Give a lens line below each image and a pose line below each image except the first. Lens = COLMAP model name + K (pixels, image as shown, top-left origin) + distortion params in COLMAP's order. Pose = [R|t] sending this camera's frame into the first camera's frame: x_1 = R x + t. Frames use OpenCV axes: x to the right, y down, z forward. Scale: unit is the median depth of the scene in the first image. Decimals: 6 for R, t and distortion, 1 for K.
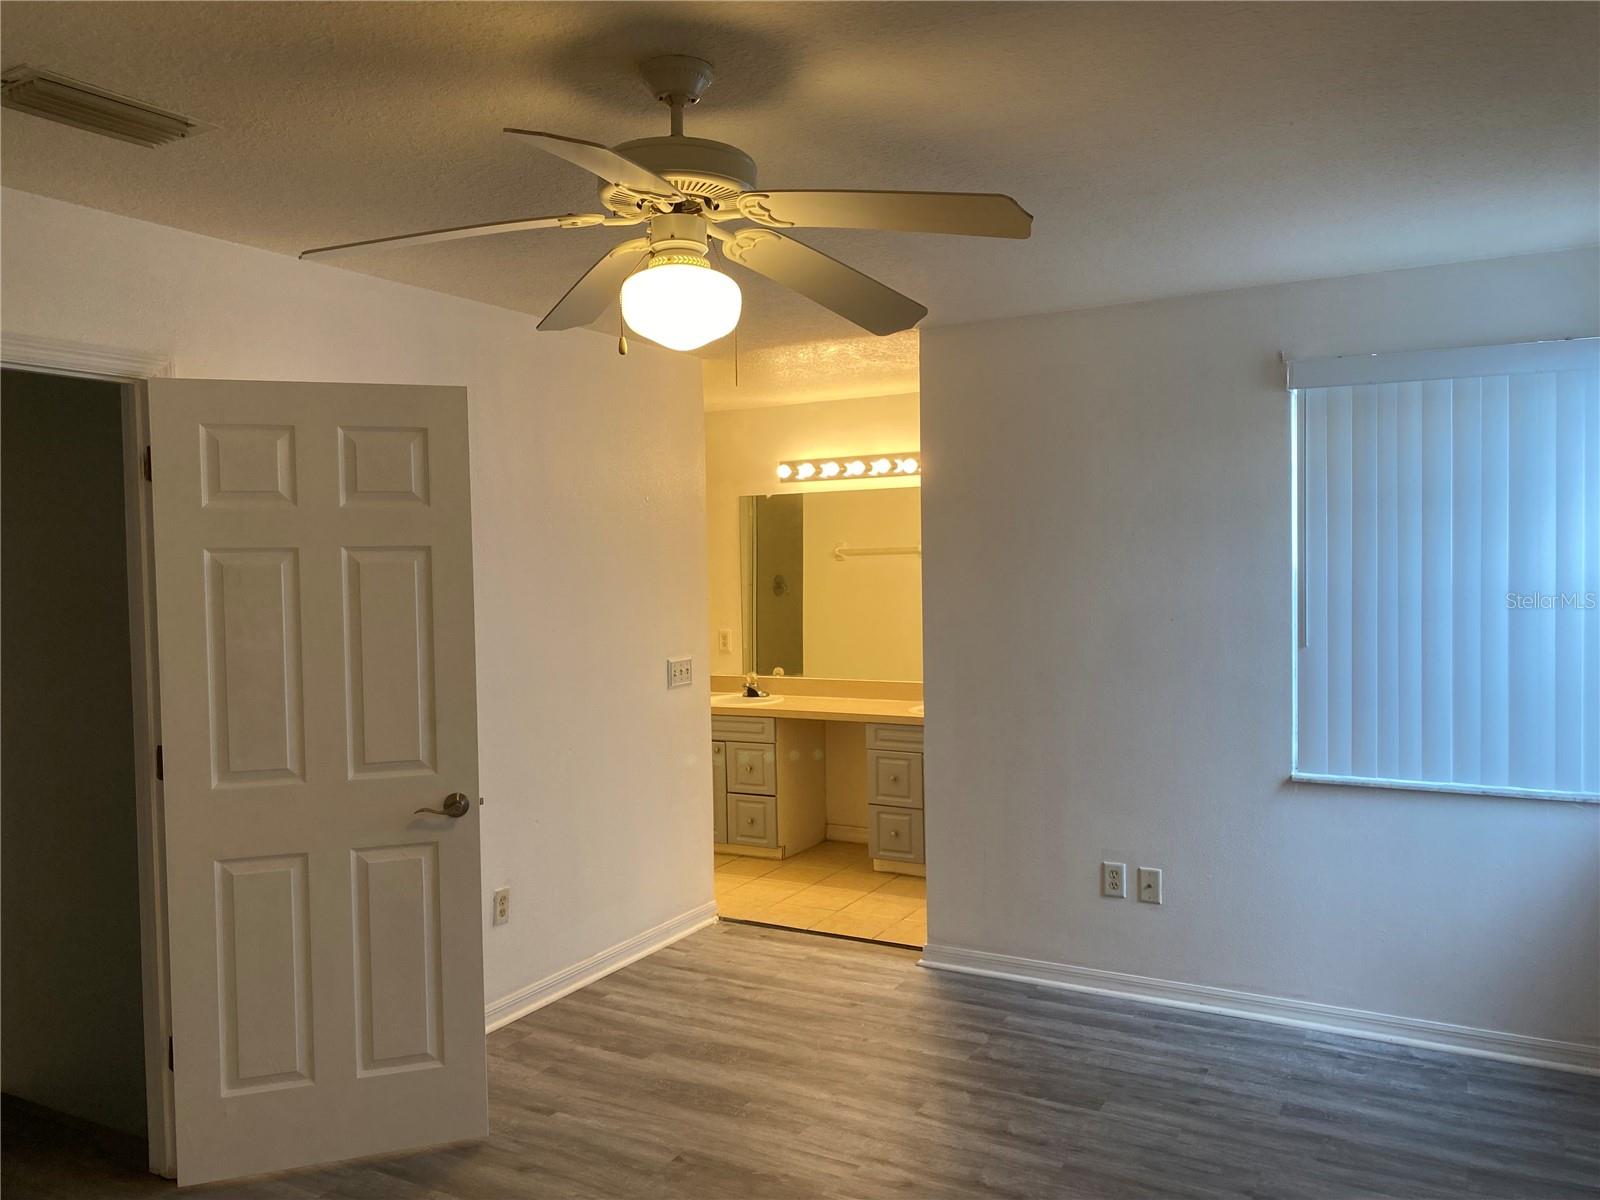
lens RADIAL K [[1219.3, 0, 799.8], [0, 1219.3, 600.1], [0, 0, 1]] dist [0.034204, -0.031158]
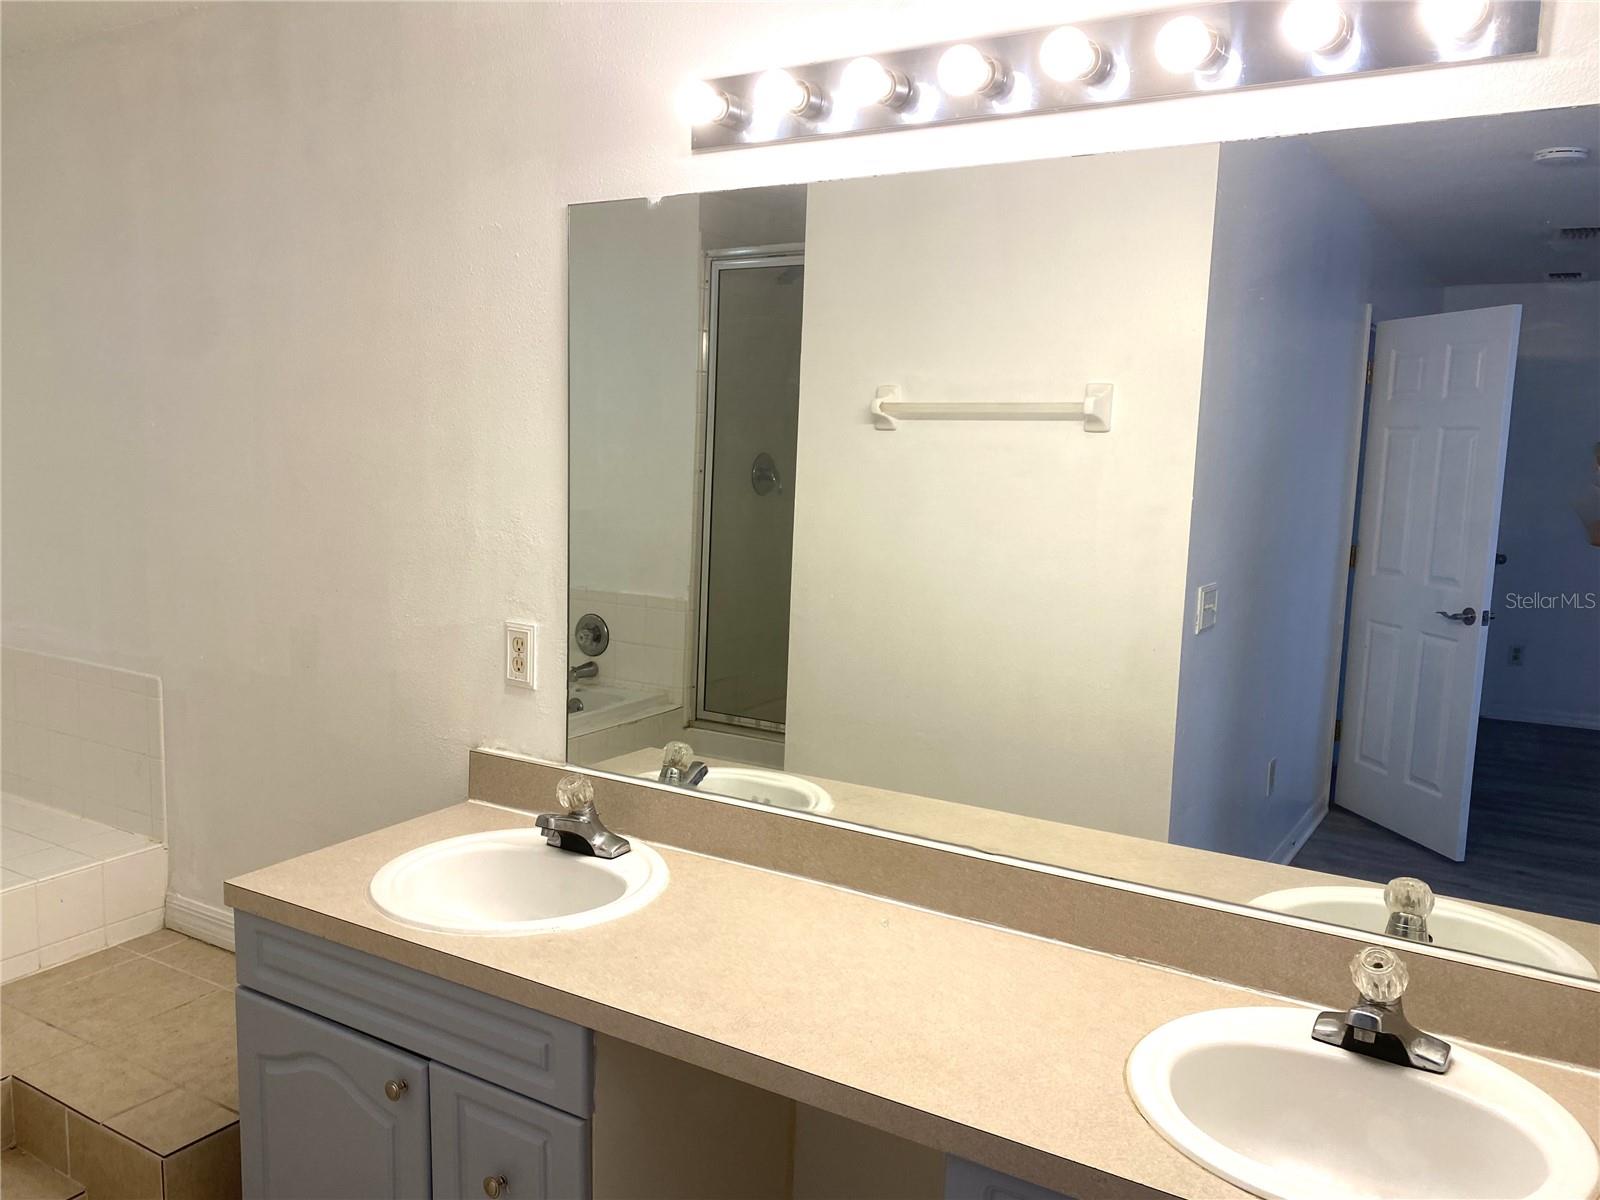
lens RADIAL K [[1219.3, 0, 802.4], [0, 1219.3, 605.0], [0, 0, 1]] dist [0.034204, -0.031158]
pose [[0.998231, 0.050207, -0.031859, 0.025880], [-0.046423, 0.992841, 0.110054, -0.020441], [0.037156, -0.108380, 0.993415, 0.687360]]
